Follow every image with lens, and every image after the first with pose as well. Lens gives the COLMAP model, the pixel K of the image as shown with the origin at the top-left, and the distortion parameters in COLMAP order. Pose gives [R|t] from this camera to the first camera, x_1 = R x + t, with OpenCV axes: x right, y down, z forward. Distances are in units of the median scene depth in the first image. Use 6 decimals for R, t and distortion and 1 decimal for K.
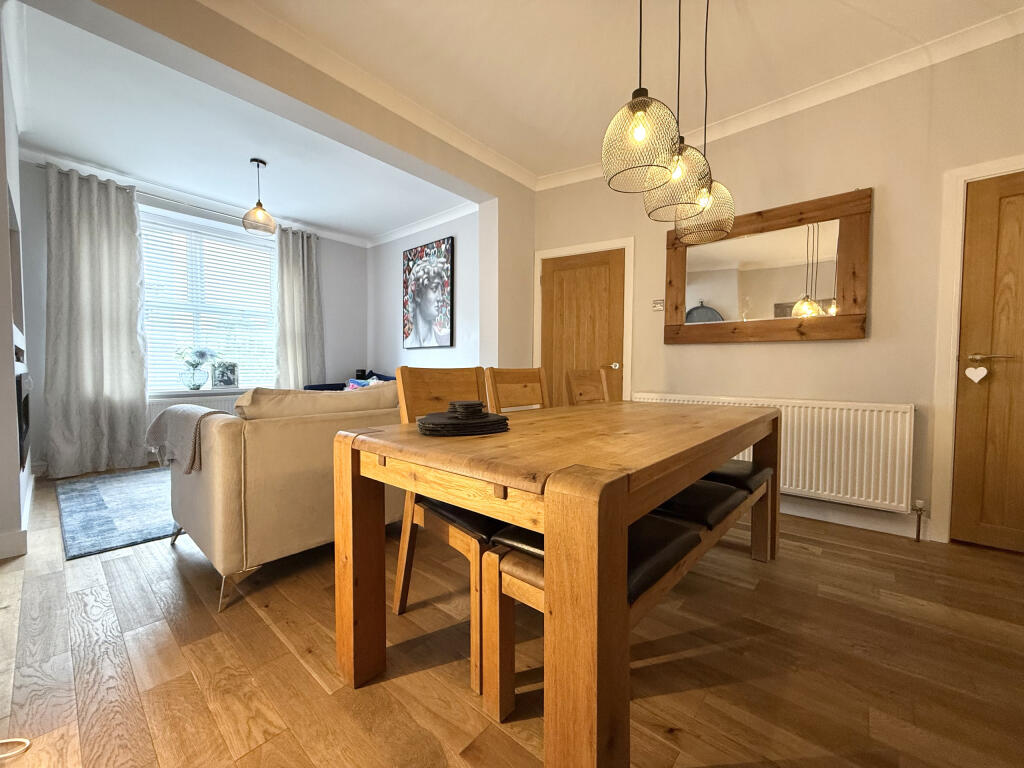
lens RADIAL K [[412.9, 0, 509.5], [0, 412.9, 381.4], [0, 0, 1]] dist [-0.002208, -0.000051]
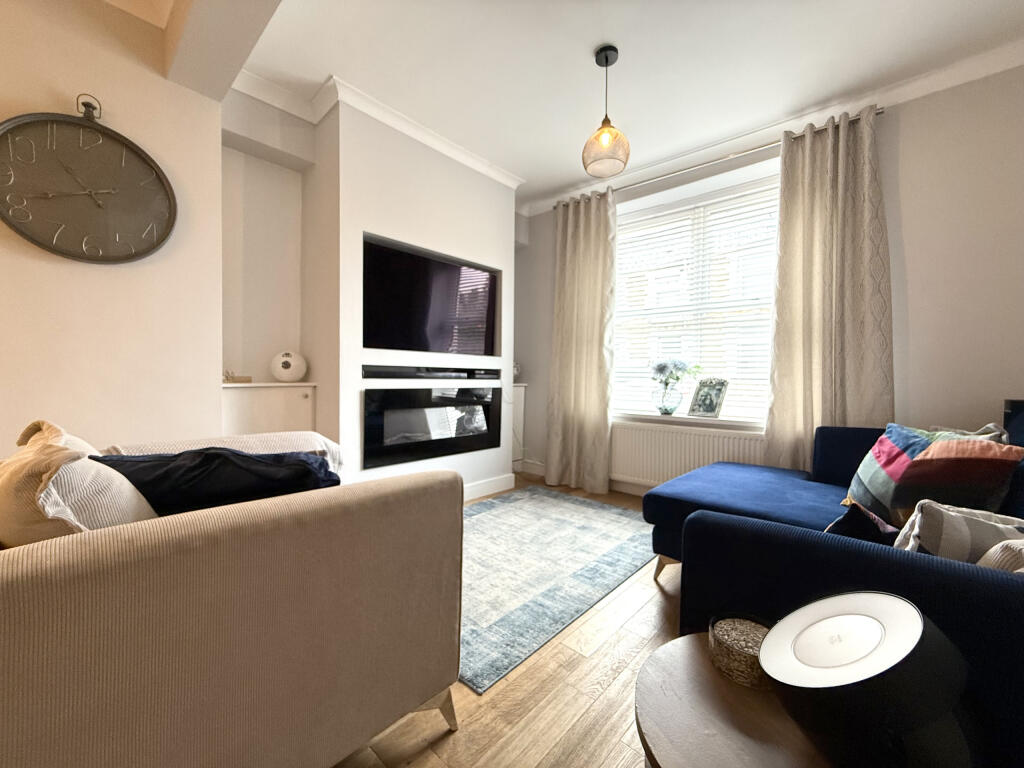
lens RADIAL K [[412.9, 0, 509.5], [0, 412.9, 381.4], [0, 0, 1]] dist [-0.002208, -0.000051]
pose [[-0.005011, 0.005129, -0.999974, 0.005956], [-0.041274, 0.999134, 0.005331, -0.033797], [0.999135, 0.041300, -0.004795, 0.705301]]
